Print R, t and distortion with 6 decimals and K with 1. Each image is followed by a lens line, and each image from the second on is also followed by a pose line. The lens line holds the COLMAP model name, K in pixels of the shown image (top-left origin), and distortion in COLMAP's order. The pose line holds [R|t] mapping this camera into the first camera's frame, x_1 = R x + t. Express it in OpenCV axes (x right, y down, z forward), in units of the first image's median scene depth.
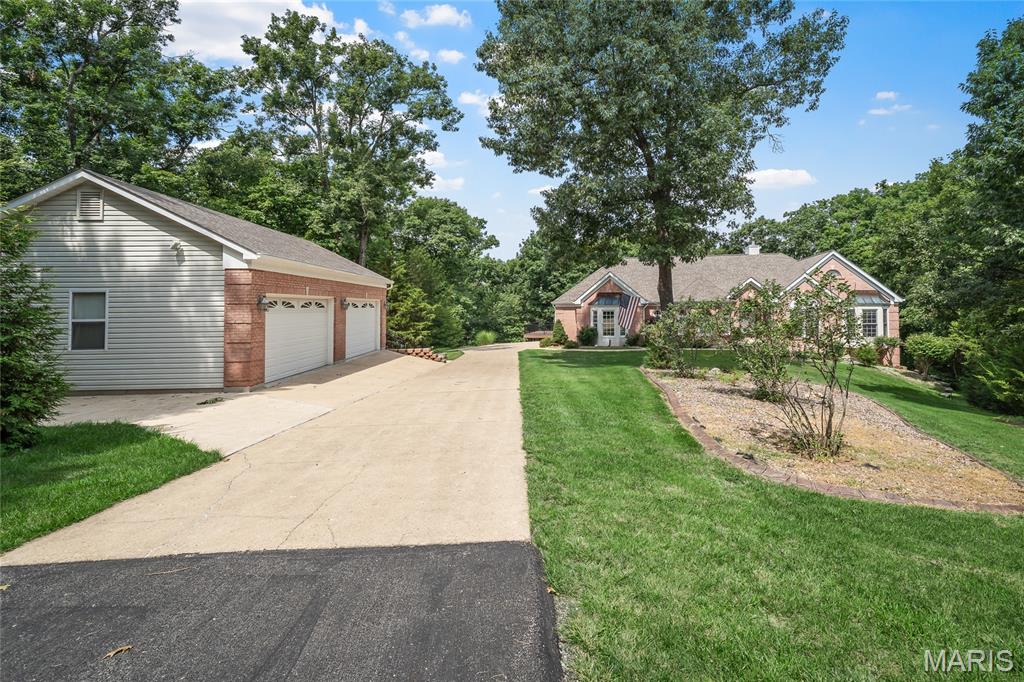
lens RADIAL K [[453.0, 0, 510.1], [0, 453.0, 303.0], [0, 0, 1]] dist [0.000079, 0.000368]
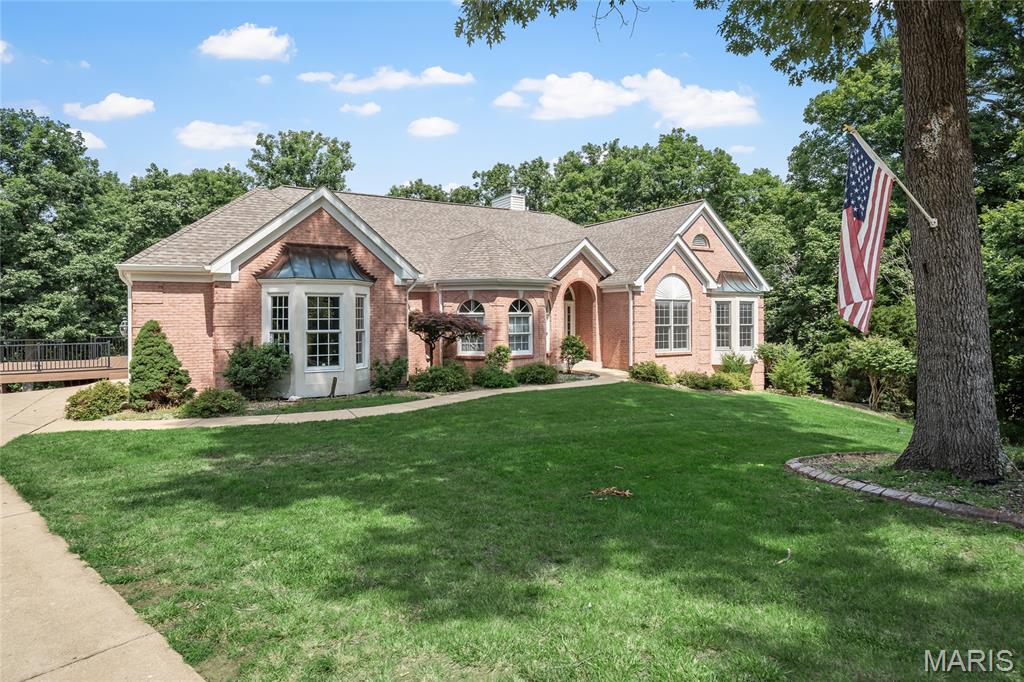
lens RADIAL K [[591.4, 0, 512.8], [0, 591.4, 323.7], [0, 0, 1]] dist [0.002496, 0.000999]
pose [[0.681673, -0.002054, 0.731654, -0.019736], [-0.010490, 0.999866, 0.012580, 0.036497], [-0.731582, -0.016250, 0.681560, 0.667510]]
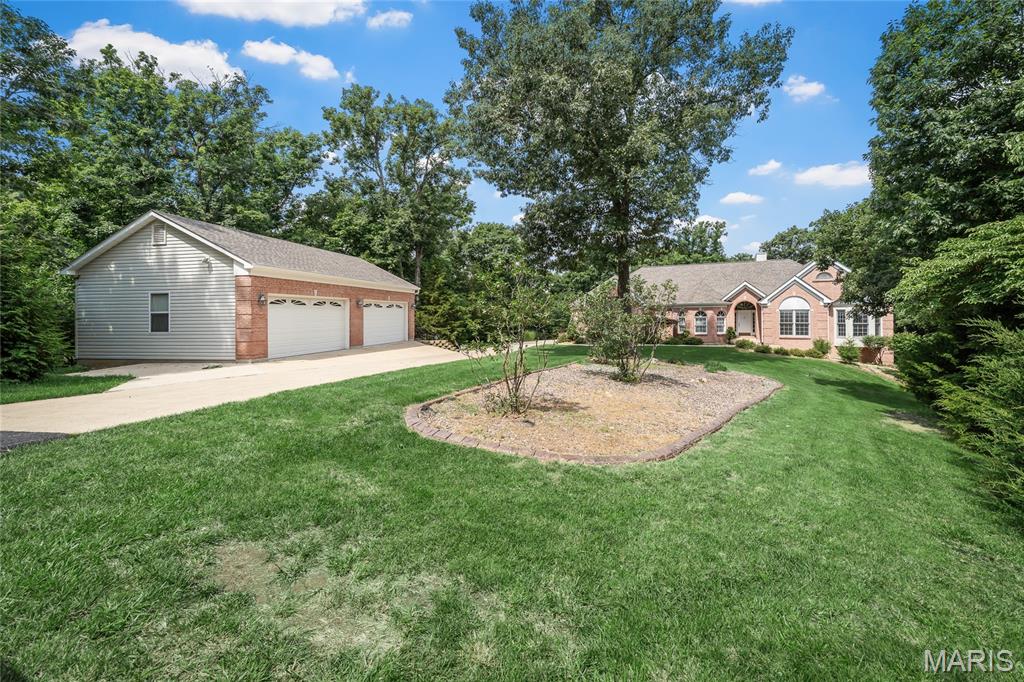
lens RADIAL K [[370.9, 0, 513.8], [0, 370.9, 319.6], [0, 0, 1]] dist [-0.002123, -0.000276]
pose [[0.981674, 0.002596, -0.190549, 0.169689], [0.002309, 0.999672, 0.025514, 0.013010], [0.190552, -0.025486, 0.981346, 0.011702]]
